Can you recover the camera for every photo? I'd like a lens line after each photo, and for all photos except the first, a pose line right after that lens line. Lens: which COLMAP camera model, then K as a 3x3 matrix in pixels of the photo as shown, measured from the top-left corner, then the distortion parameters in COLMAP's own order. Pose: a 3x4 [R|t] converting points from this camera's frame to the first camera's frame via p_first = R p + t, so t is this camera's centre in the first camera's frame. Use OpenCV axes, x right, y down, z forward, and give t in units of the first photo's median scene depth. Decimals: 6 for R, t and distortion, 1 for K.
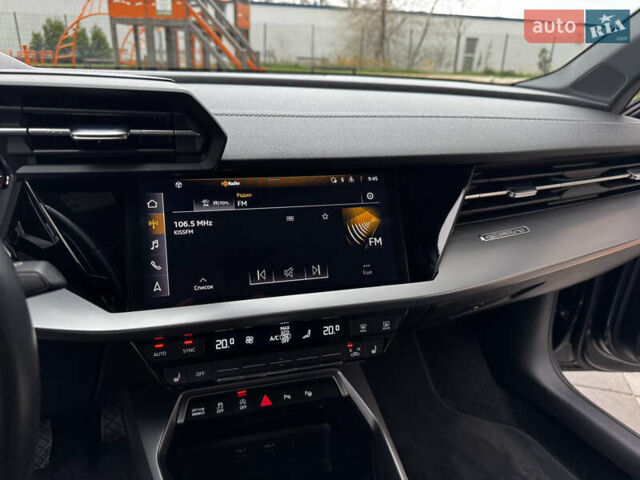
lens RADIAL K [[445.2, 0, 331.5], [0, 445.2, 242.5], [0, 0, 1]] dist [0.032092, -0.051667]
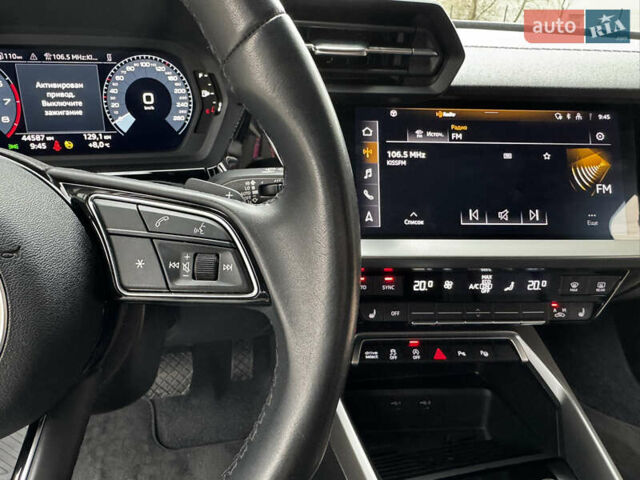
lens RADIAL K [[445.2, 0, 308.7], [0, 445.2, 246.5], [0, 0, 1]] dist [0.032092, -0.051667]
pose [[0.974800, 0.084841, -0.206316, -0.276660], [-0.073899, 0.995448, 0.060187, 0.101189], [0.210483, -0.043424, 0.976633, 0.023204]]
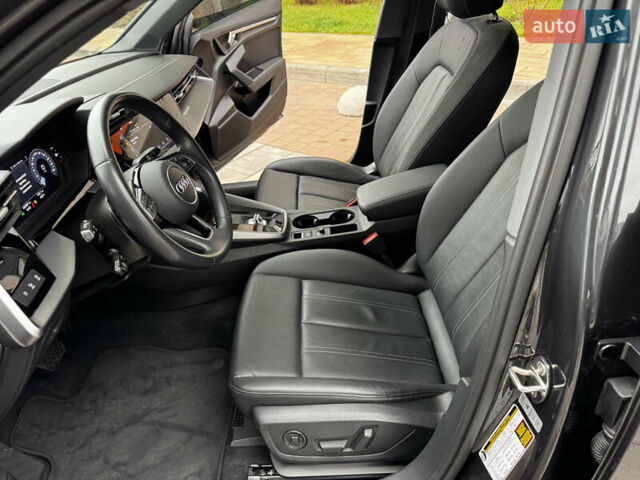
lens RADIAL K [[445.2, 0, 318.3], [0, 445.2, 241.7], [0, 0, 1]] dist [0.032092, -0.051667]
pose [[0.412978, -0.567442, 0.712361, -2.032075], [0.441005, 0.808956, 0.388722, -0.100278], [-0.796846, 0.153622, 0.584326, -1.324494]]
